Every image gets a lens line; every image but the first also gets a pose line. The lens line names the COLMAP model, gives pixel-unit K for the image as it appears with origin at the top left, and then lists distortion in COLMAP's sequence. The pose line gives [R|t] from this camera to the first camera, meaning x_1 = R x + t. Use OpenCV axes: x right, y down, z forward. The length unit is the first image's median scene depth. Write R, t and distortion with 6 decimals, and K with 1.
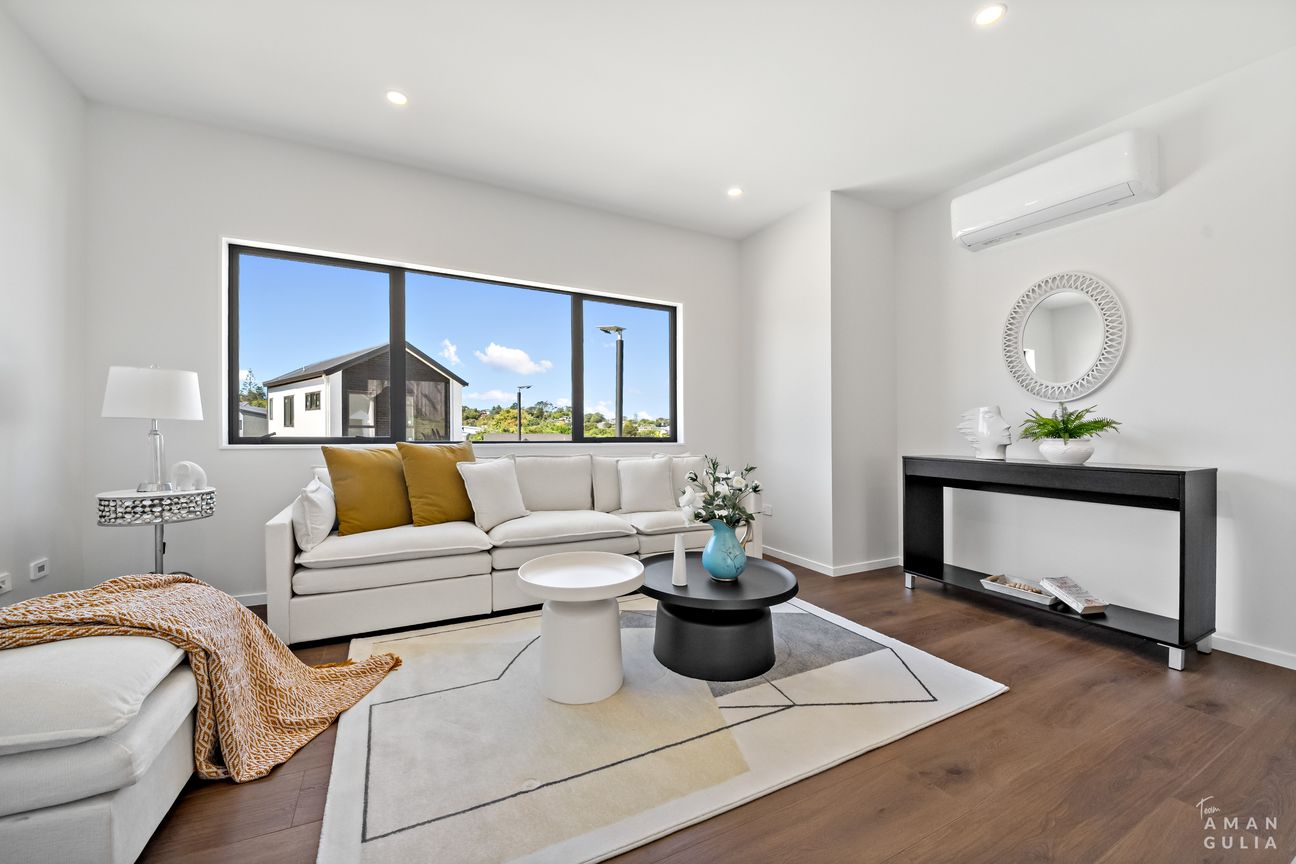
lens RADIAL K [[486.0, 0, 646.0], [0, 486.0, 427.9], [0, 0, 1]] dist [-0.007054, -0.000285]
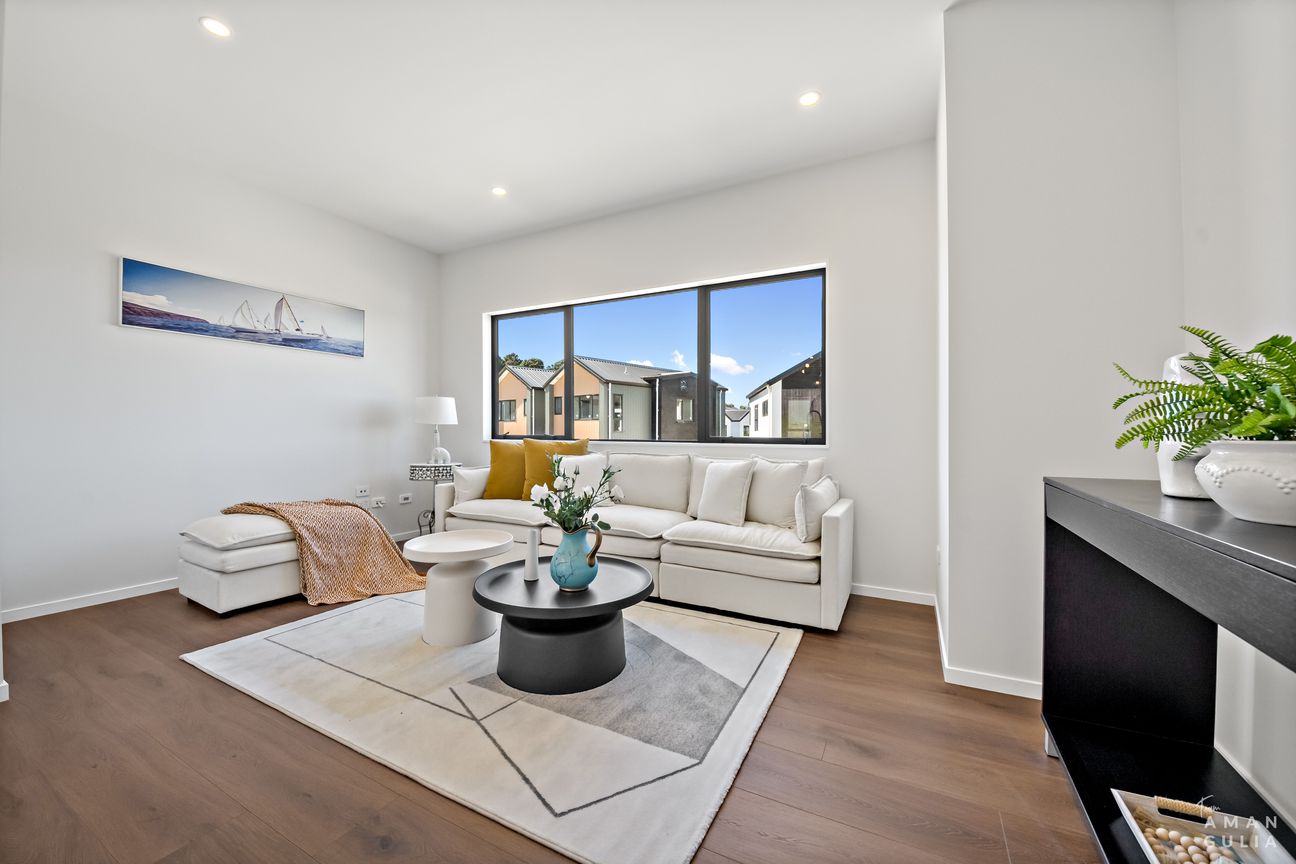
lens RADIAL K [[507.6, 0, 646.7], [0, 507.6, 433.2], [0, 0, 1]] dist [0.000675, -0.000177]
pose [[0.573271, -0.002727, -0.819361, 0.829318], [0.004910, 0.999988, 0.000107, 0.014529], [0.819351, -0.004084, 0.573278, 0.455879]]
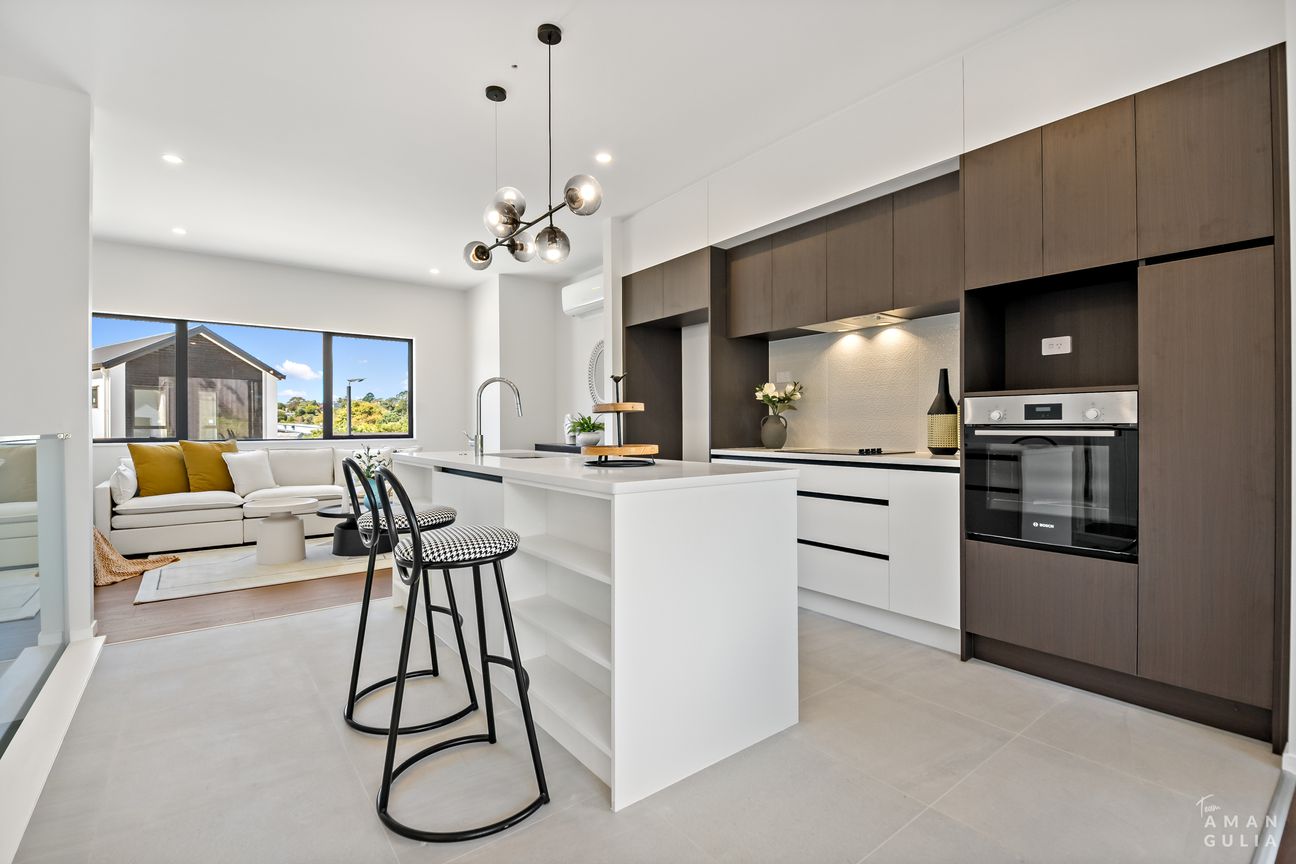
lens RADIAL K [[591.9, 0, 666.6], [0, 591.9, 413.4], [0, 0, 1]] dist [-0.027399, -0.001970]
pose [[0.979971, -0.007778, 0.198990, 0.641079], [0.010783, 0.999844, -0.014022, -0.014566], [-0.198849, 0.015886, 0.979901, -1.122258]]
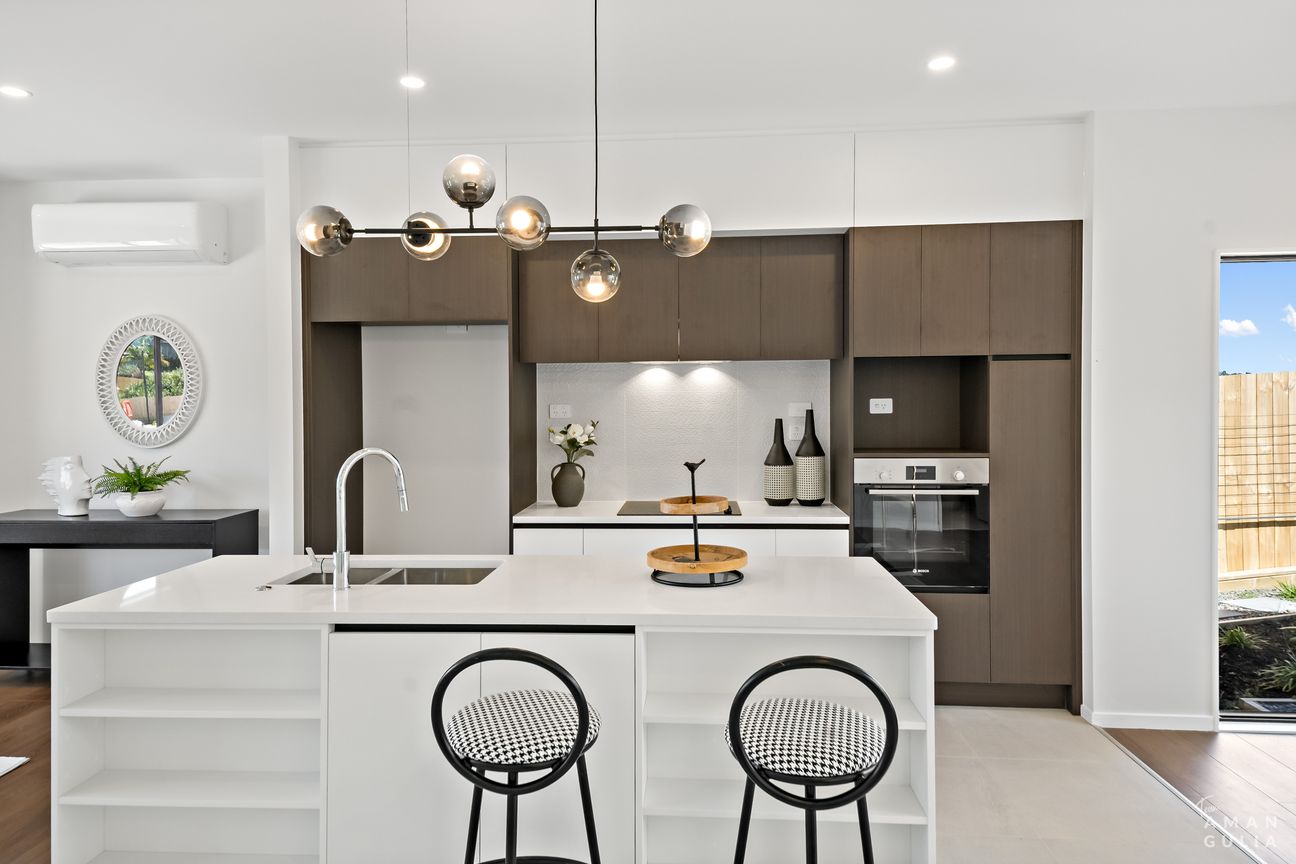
lens RADIAL K [[844.5, 0, 659.6], [0, 844.5, 389.0], [0, 0, 1]] dist [0.027310, 0.001660]
pose [[0.497526, 0.003463, 0.867442, -0.119543], [0.000950, 0.999989, -0.004537, -0.159657], [-0.867449, 0.003082, 0.497517, -0.726091]]
